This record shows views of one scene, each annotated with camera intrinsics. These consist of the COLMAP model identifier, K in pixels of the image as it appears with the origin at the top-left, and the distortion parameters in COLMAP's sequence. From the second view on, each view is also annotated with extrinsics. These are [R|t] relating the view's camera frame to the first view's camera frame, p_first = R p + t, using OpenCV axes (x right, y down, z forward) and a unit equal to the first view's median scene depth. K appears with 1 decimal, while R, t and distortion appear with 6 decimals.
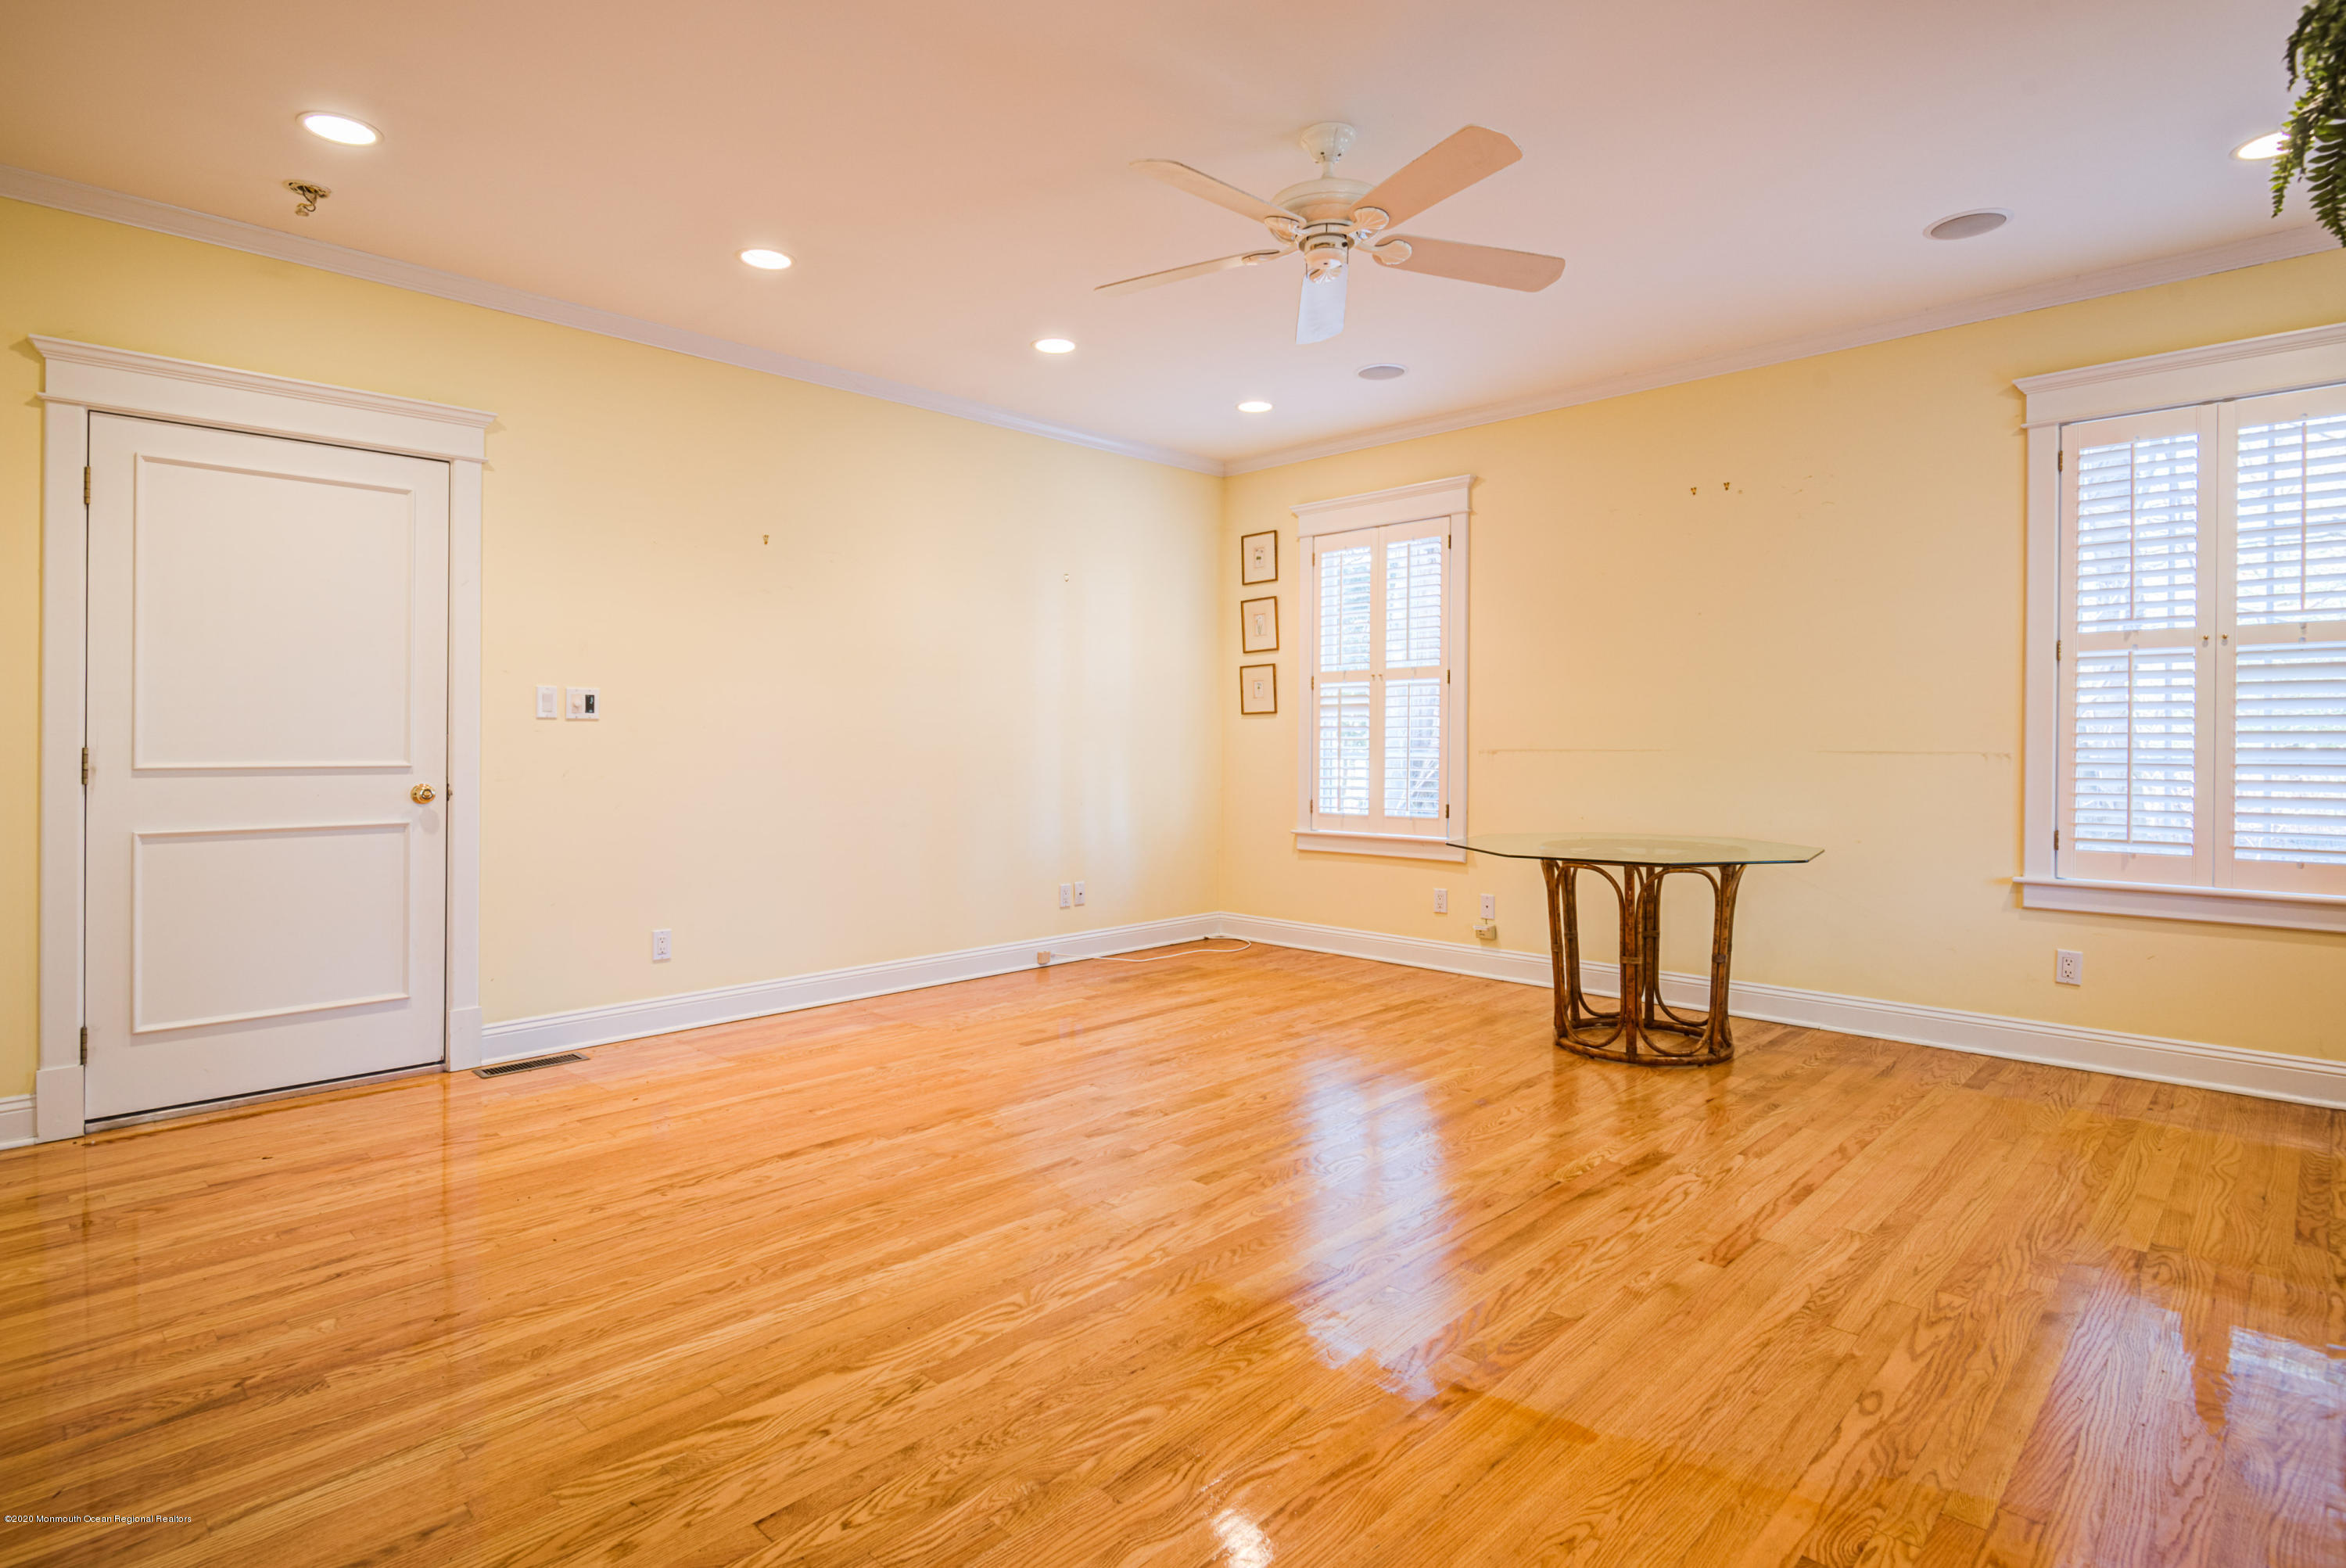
lens RADIAL K [[1178.6, 0, 1159.4], [0, 1178.6, 793.8], [0, 0, 1]] dist [0.000401, -0.015376]
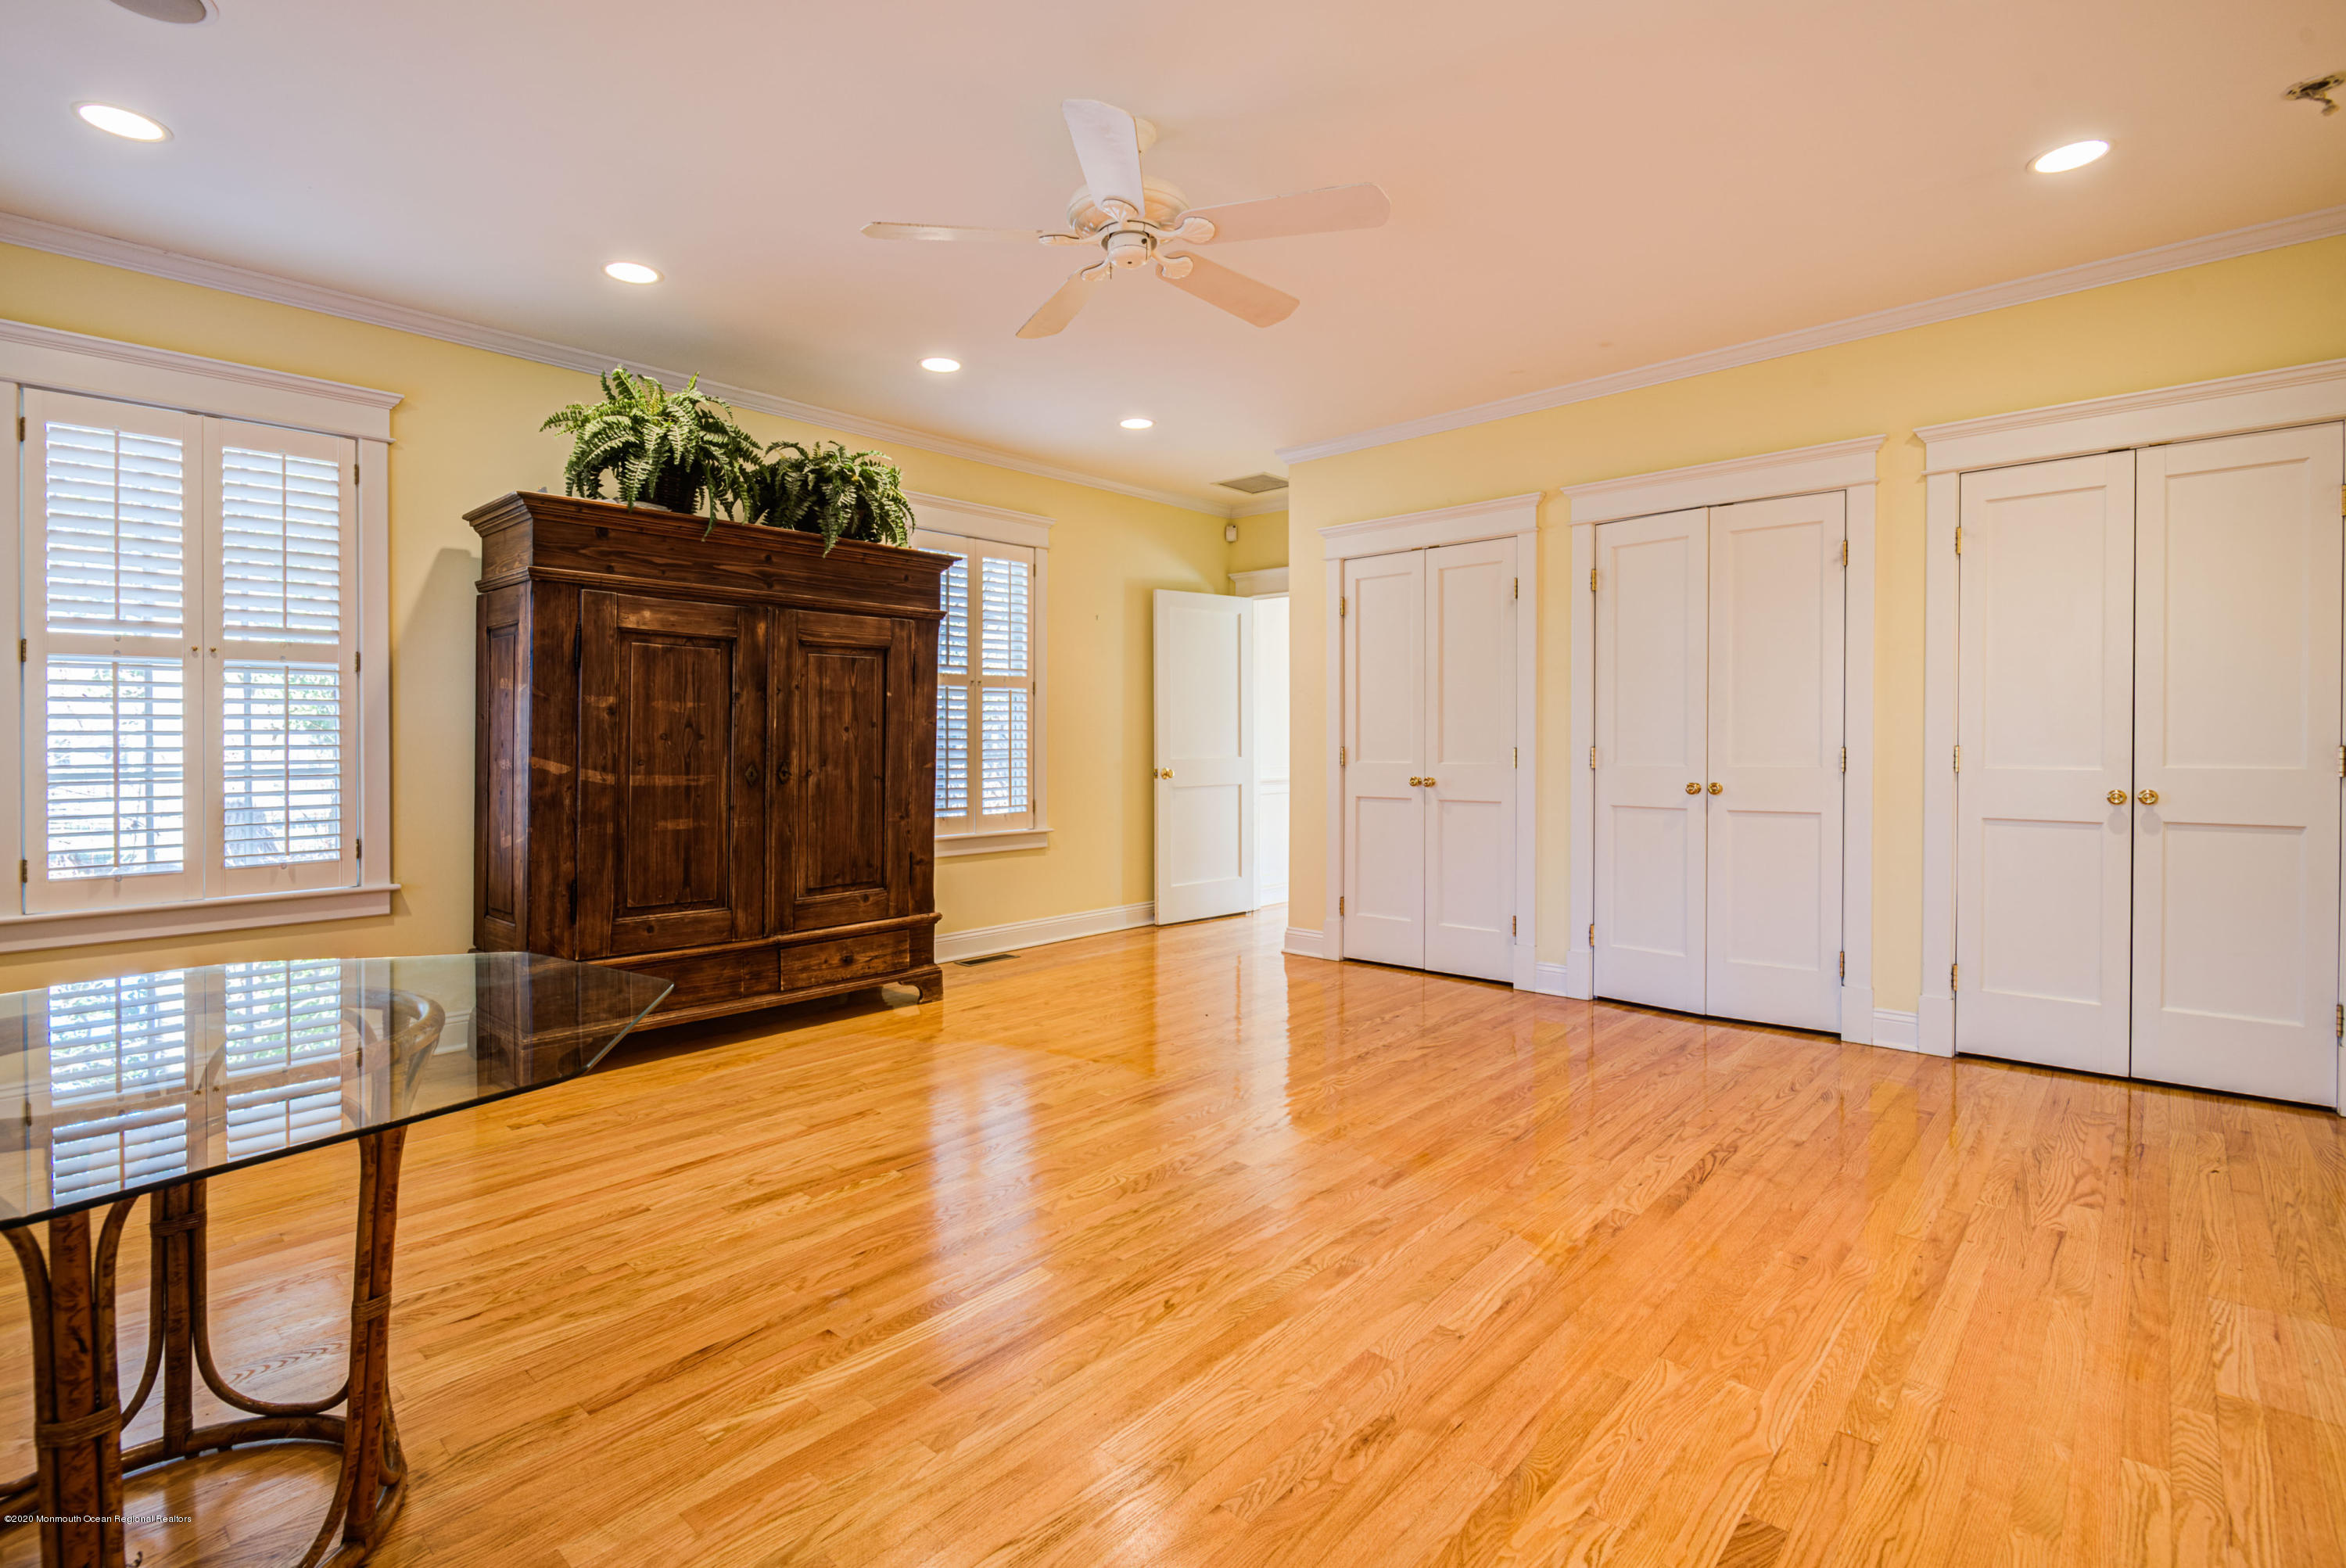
lens RADIAL K [[1073.6, 0, 1173.0], [0, 1073.6, 784.0], [0, 0, 1]] dist [-0.007523, -0.000106]
pose [[-0.998998, 0.009863, -0.043654, 0.143451], [0.006335, 0.996755, 0.080250, -0.091438], [0.044304, 0.079893, -0.995818, 2.053683]]
